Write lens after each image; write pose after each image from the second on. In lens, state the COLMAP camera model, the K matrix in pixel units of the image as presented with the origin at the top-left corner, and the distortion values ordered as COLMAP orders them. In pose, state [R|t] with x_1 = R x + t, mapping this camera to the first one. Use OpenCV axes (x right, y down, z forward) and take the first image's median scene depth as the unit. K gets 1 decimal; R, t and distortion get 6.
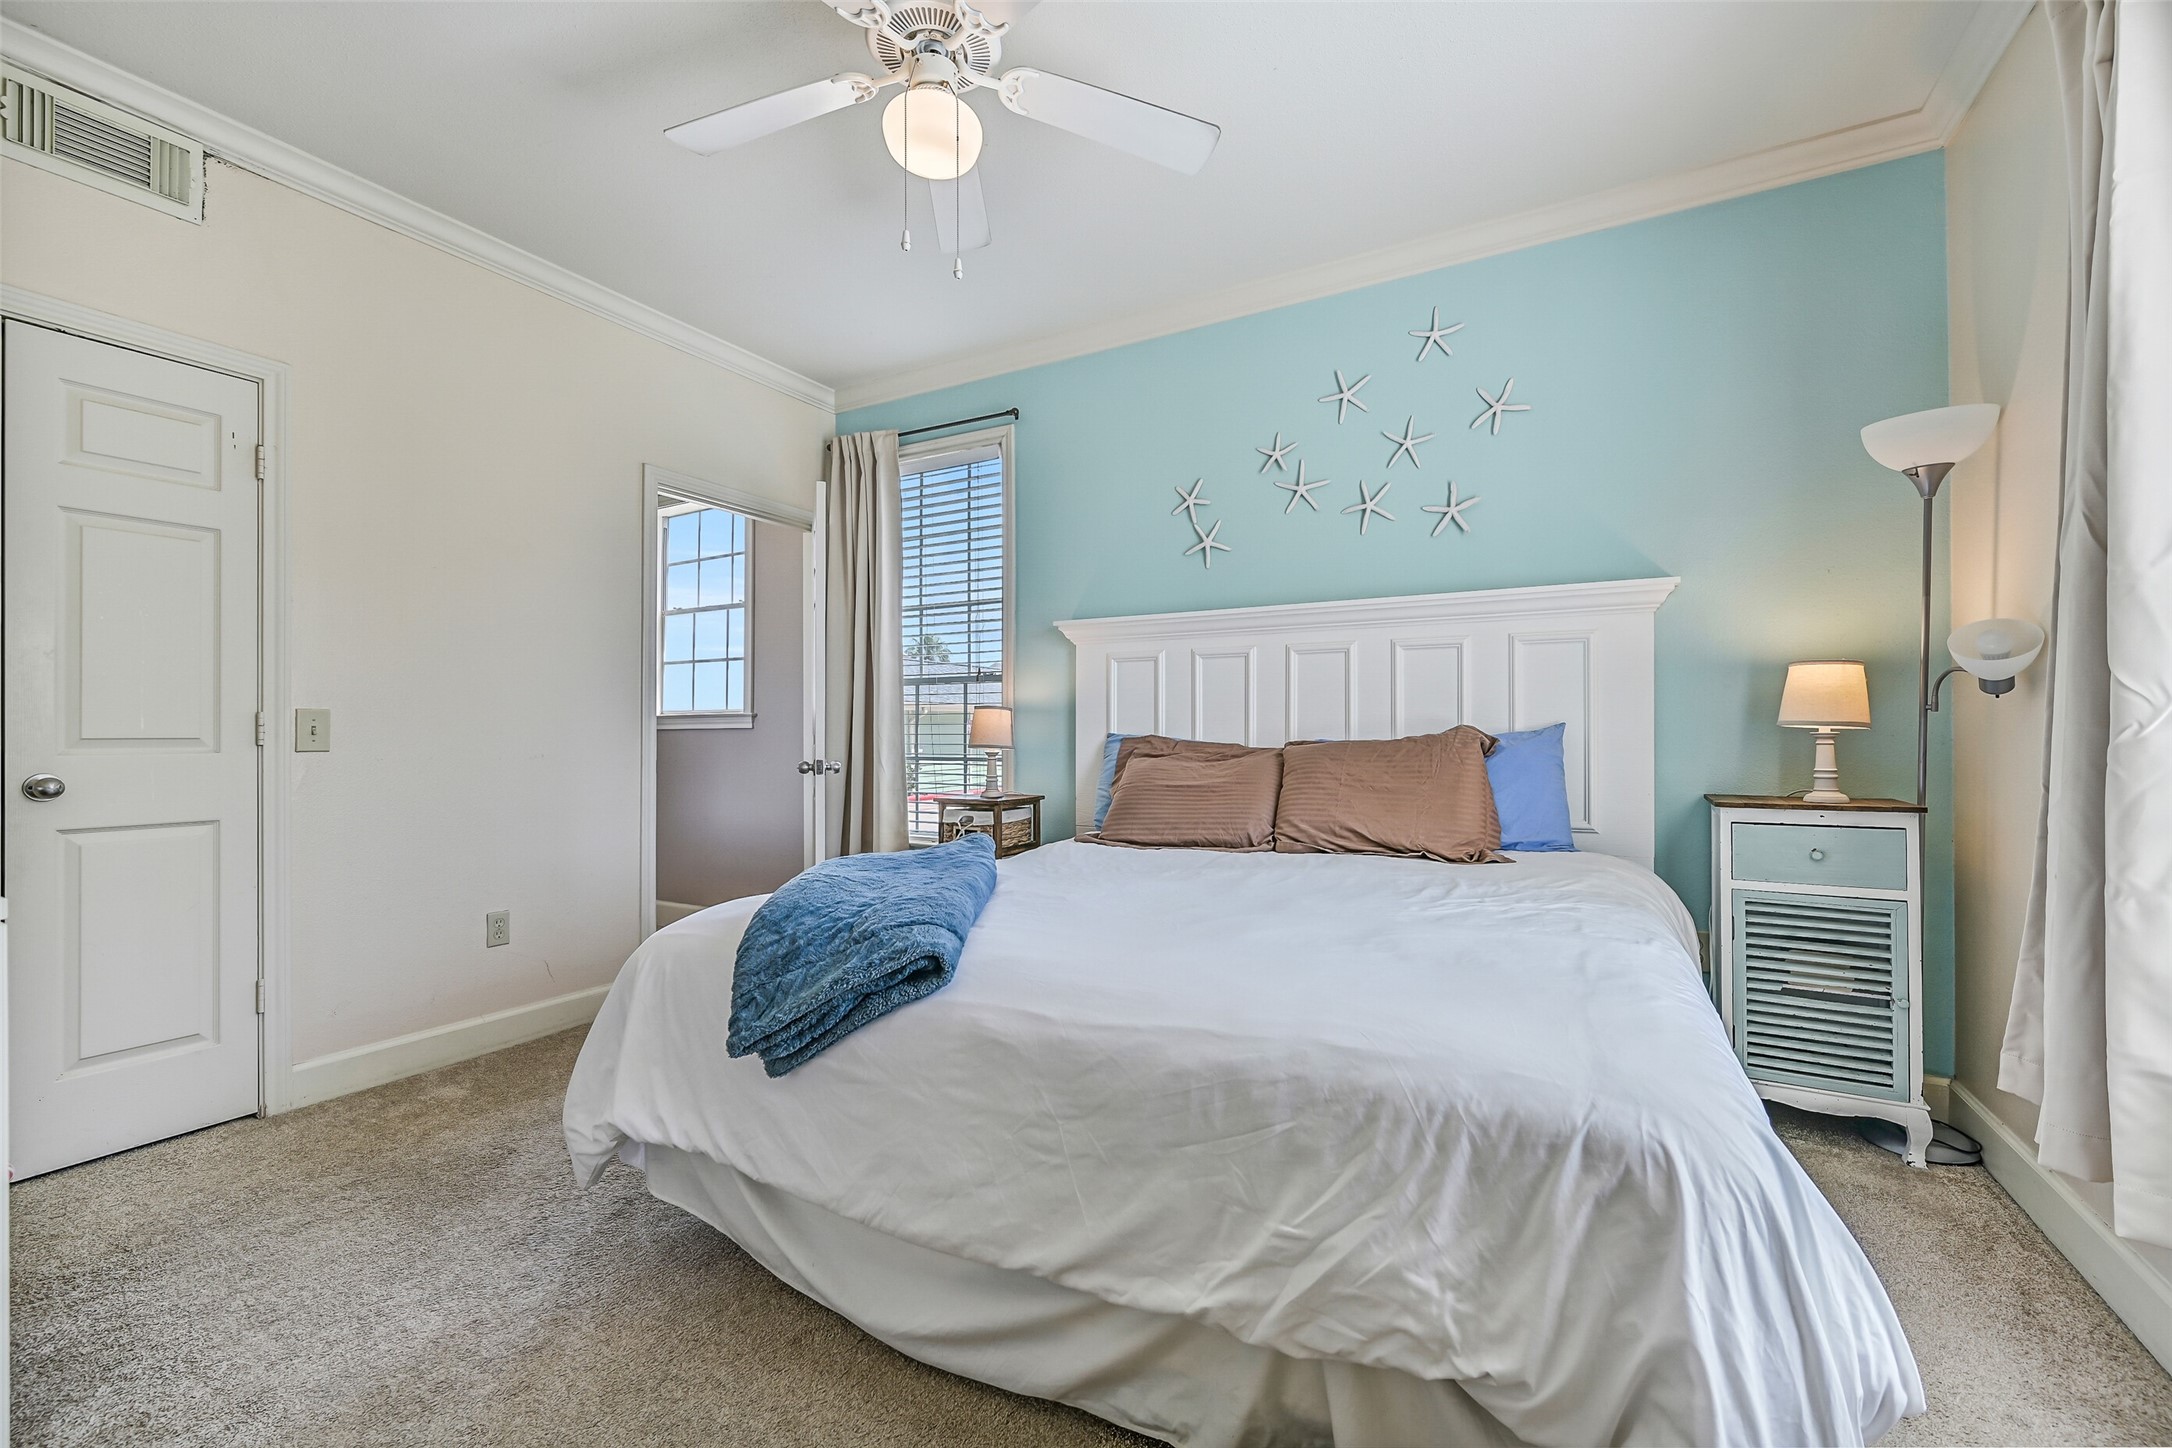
lens RADIAL K [[914.6, 0, 1083.6], [0, 914.6, 724.6], [0, 0, 1]] dist [-0.000788, 0.000414]
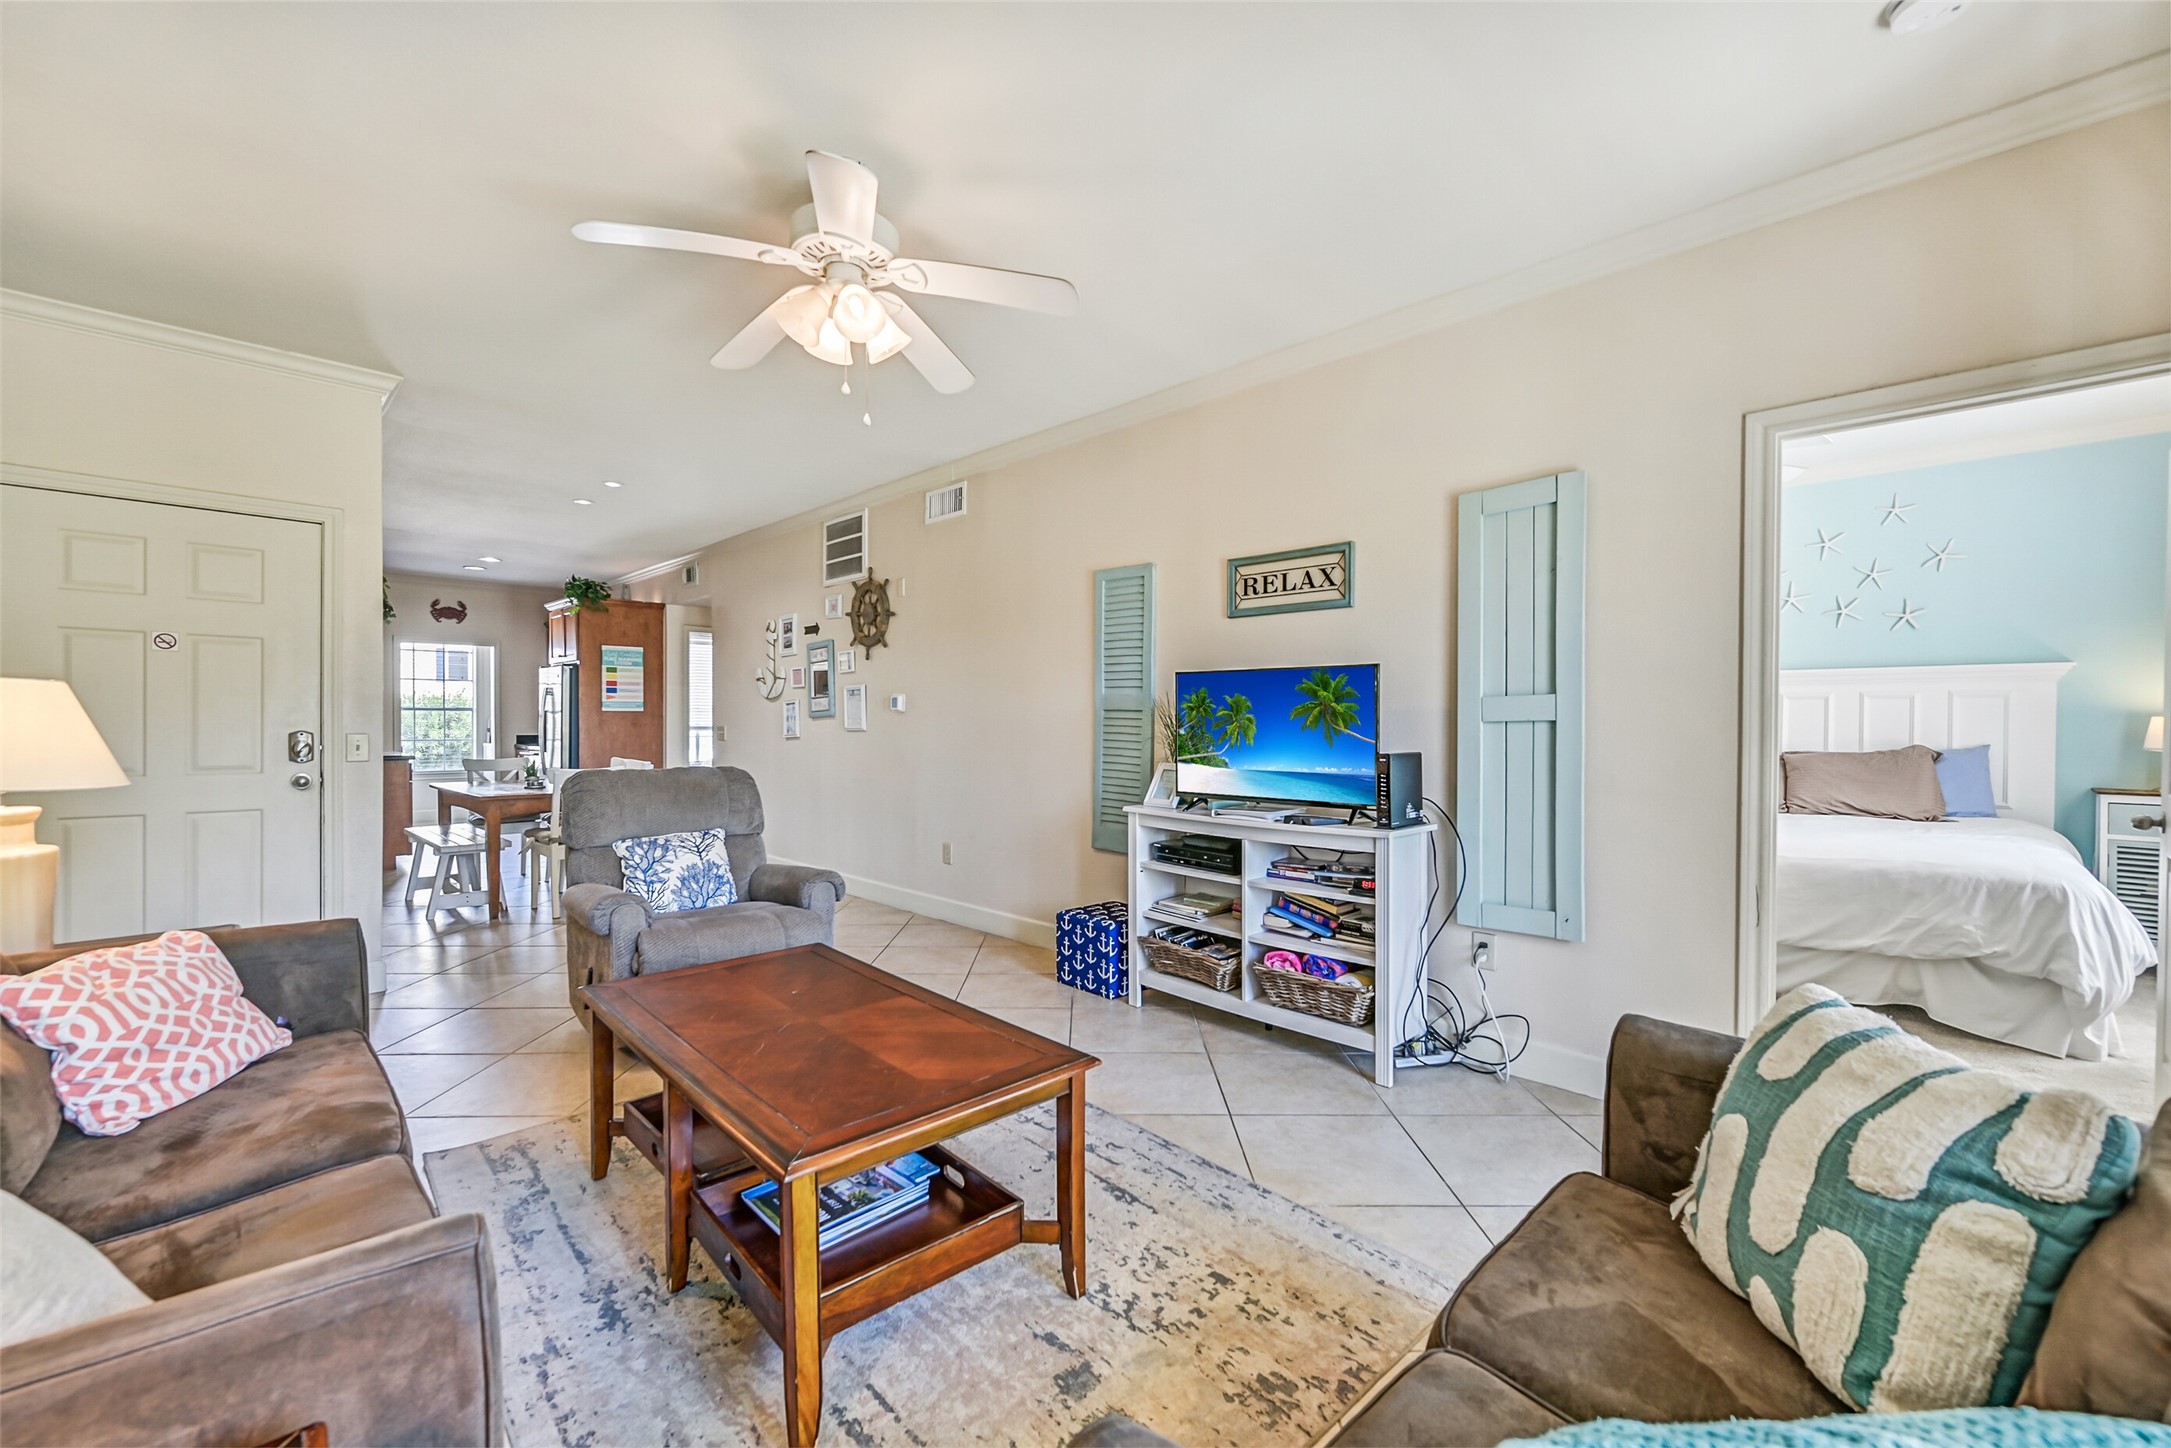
lens RADIAL K [[864.2, 0, 1098.4], [0, 864.2, 730.9], [0, 0, 1]] dist [-0.002943, 0.000537]
pose [[0.962920, 0.006661, -0.269707, -1.652460], [-0.001672, 0.999823, 0.018723, -0.137857], [0.269784, -0.017578, 0.962761, -2.567462]]
